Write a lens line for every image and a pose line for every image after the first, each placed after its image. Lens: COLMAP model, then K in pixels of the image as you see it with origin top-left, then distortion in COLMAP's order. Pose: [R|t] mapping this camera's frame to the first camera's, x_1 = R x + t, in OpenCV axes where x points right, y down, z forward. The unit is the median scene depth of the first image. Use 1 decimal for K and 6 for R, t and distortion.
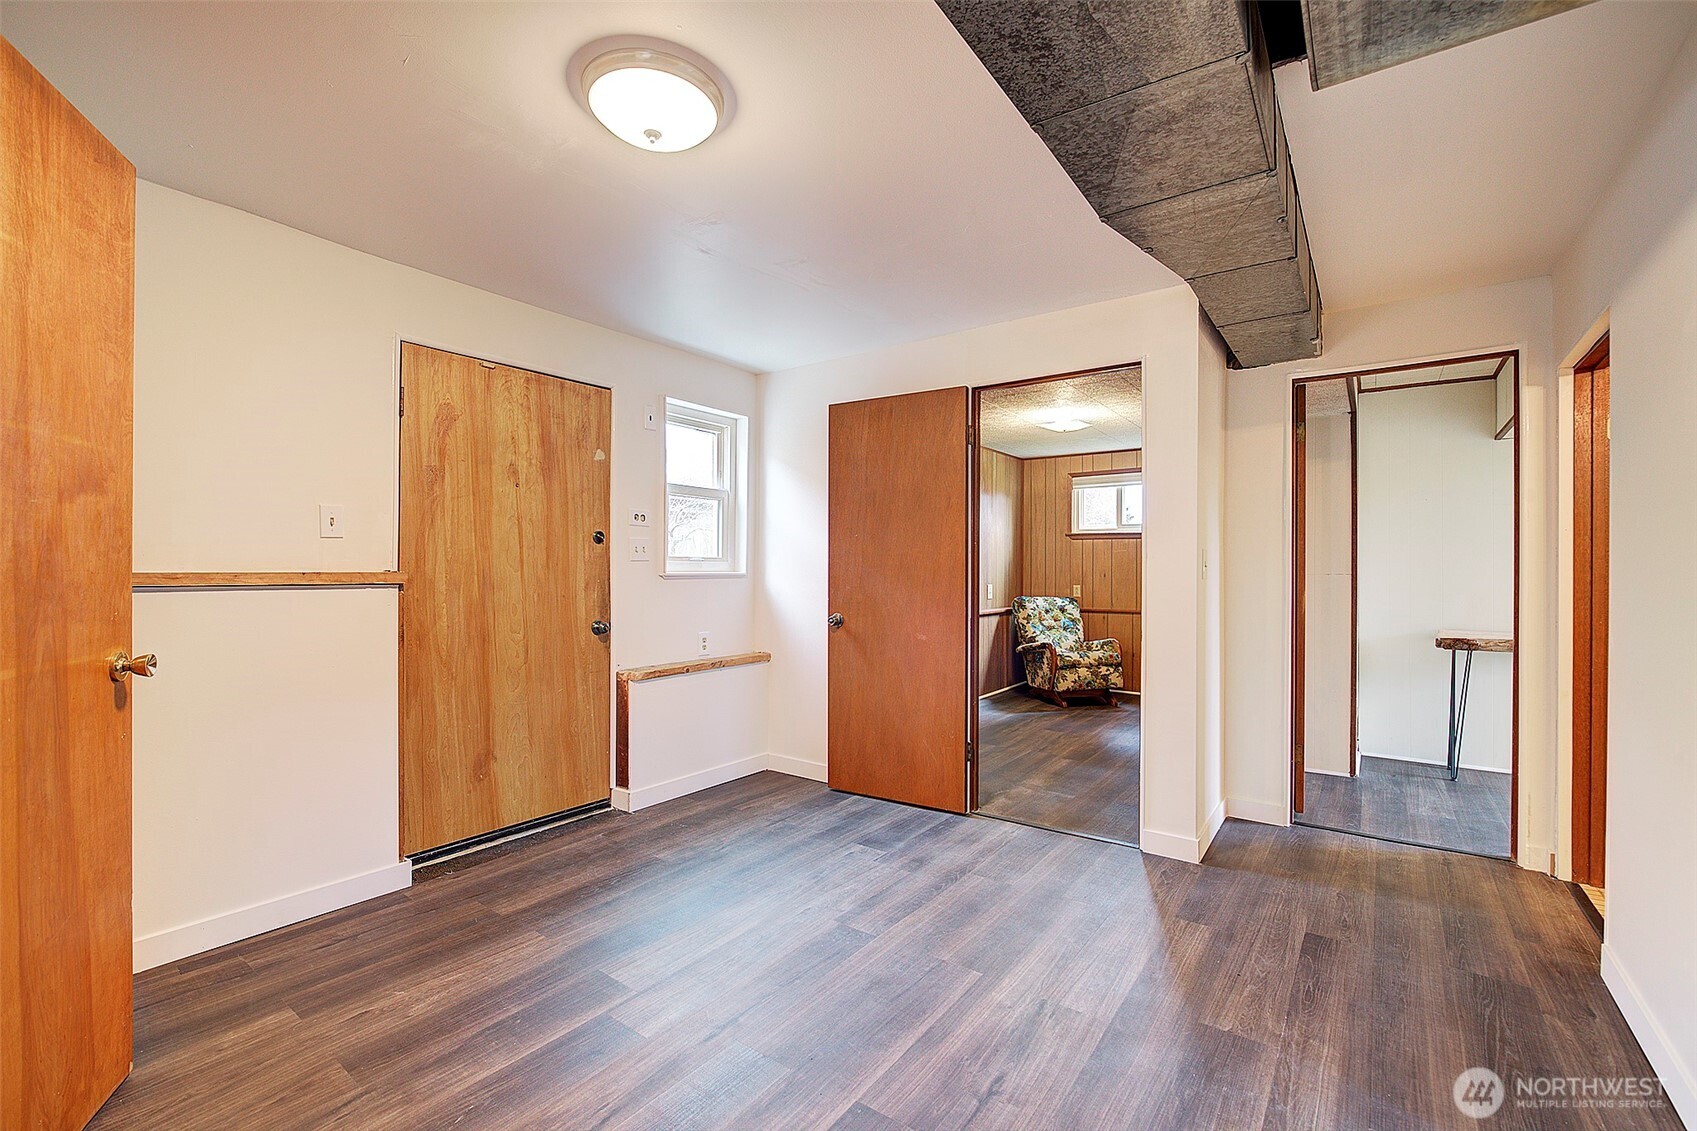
lens RADIAL K [[728.2, 0, 848.8], [0, 728.2, 565.8], [0, 0, 1]] dist [-0.013802, 0.001225]
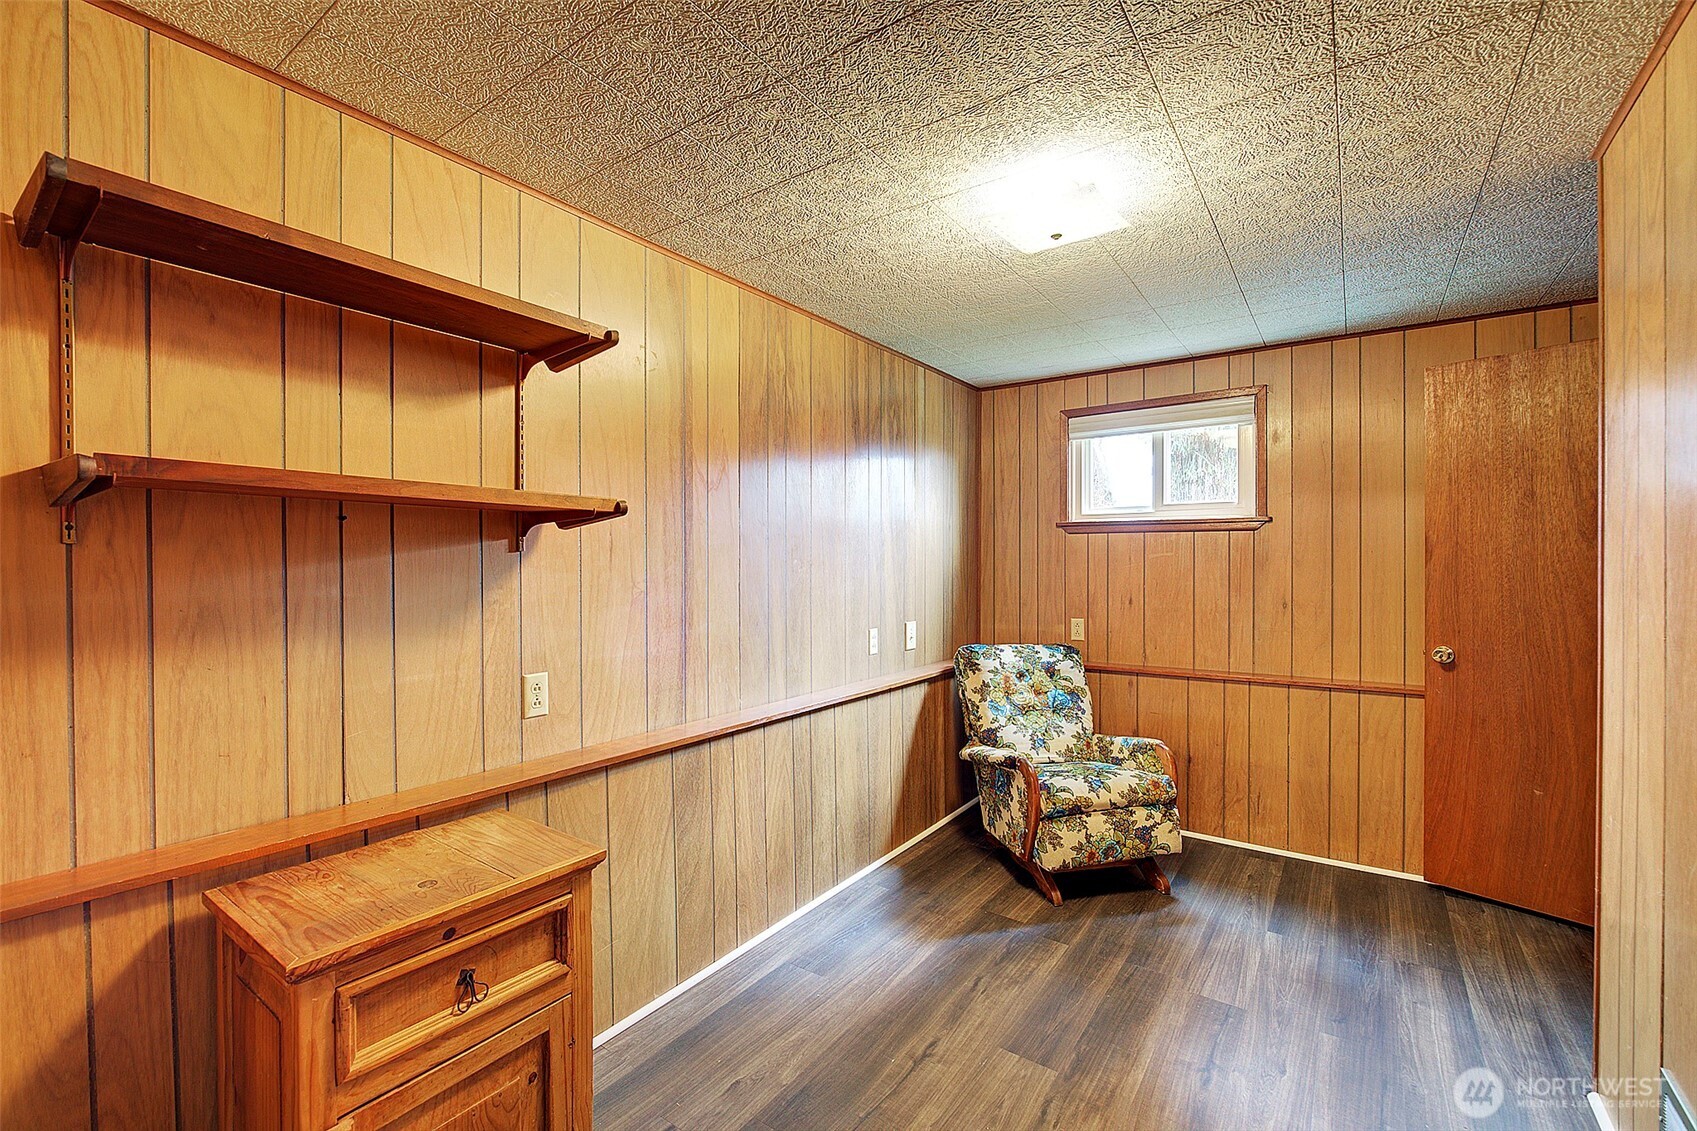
lens RADIAL K [[728.2, 0, 848.0], [0, 728.2, 568.0], [0, 0, 1]] dist [-0.013802, 0.001225]
pose [[0.999872, -0.007022, 0.014388, 0.145387], [0.006867, 0.999918, 0.010803, -0.018665], [-0.014462, -0.010702, 0.999838, 0.495983]]
